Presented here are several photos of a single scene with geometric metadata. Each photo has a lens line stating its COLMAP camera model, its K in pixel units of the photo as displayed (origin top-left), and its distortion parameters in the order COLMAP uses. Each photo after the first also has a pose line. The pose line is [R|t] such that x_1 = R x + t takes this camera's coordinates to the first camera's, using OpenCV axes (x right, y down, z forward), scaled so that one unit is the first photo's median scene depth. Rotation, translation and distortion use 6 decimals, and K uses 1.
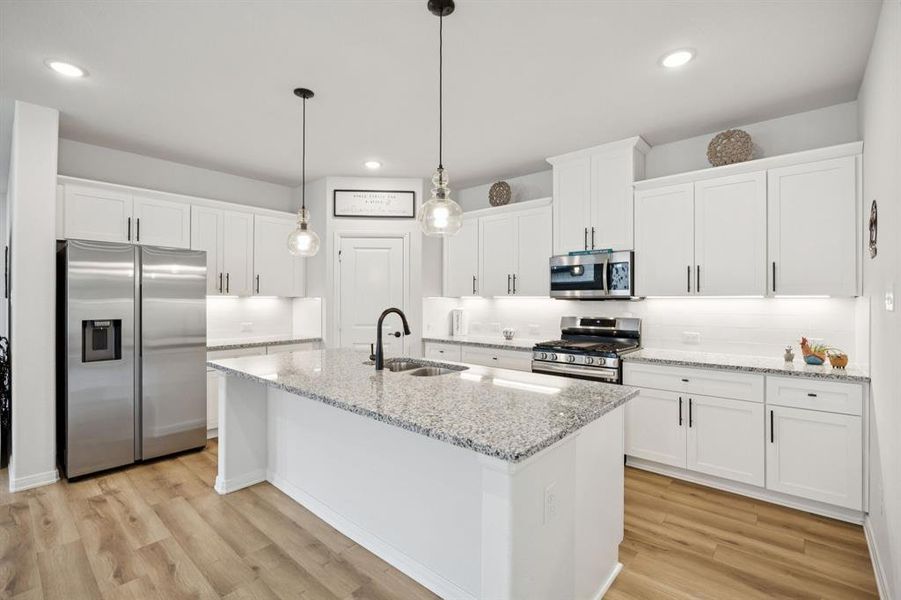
lens RADIAL K [[399.3, 0, 450.5], [0, 399.3, 300.0], [0, 0, 1]] dist [-0.000763, -0.004148]
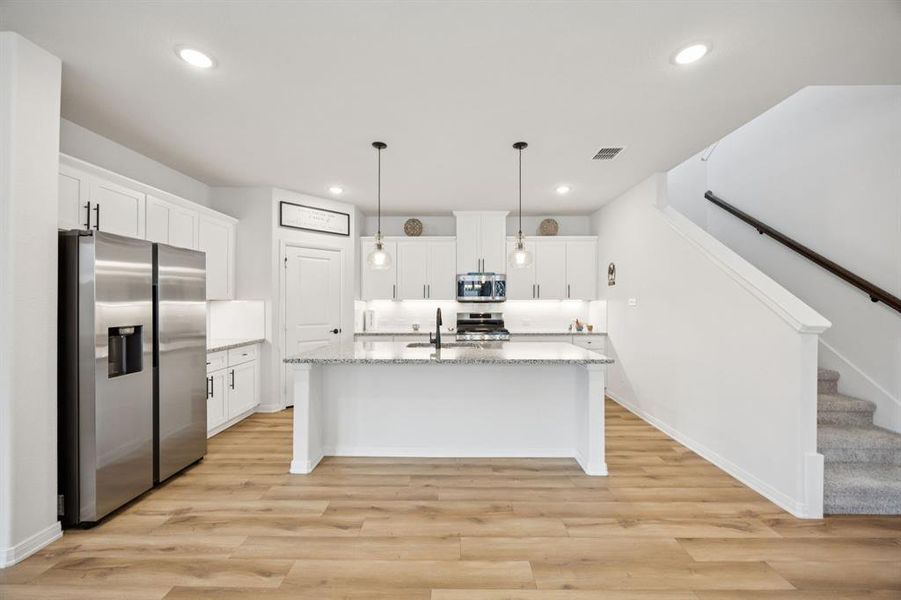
lens RADIAL K [[346.0, 0, 447.4], [0, 346.0, 299.8], [0, 0, 1]] dist [0.001456, -0.000179]
pose [[0.762973, 0.002210, 0.646427, -0.797015], [0.002521, 0.999976, -0.006395, -0.001211], [-0.646425, 0.006509, 0.762949, -0.015368]]
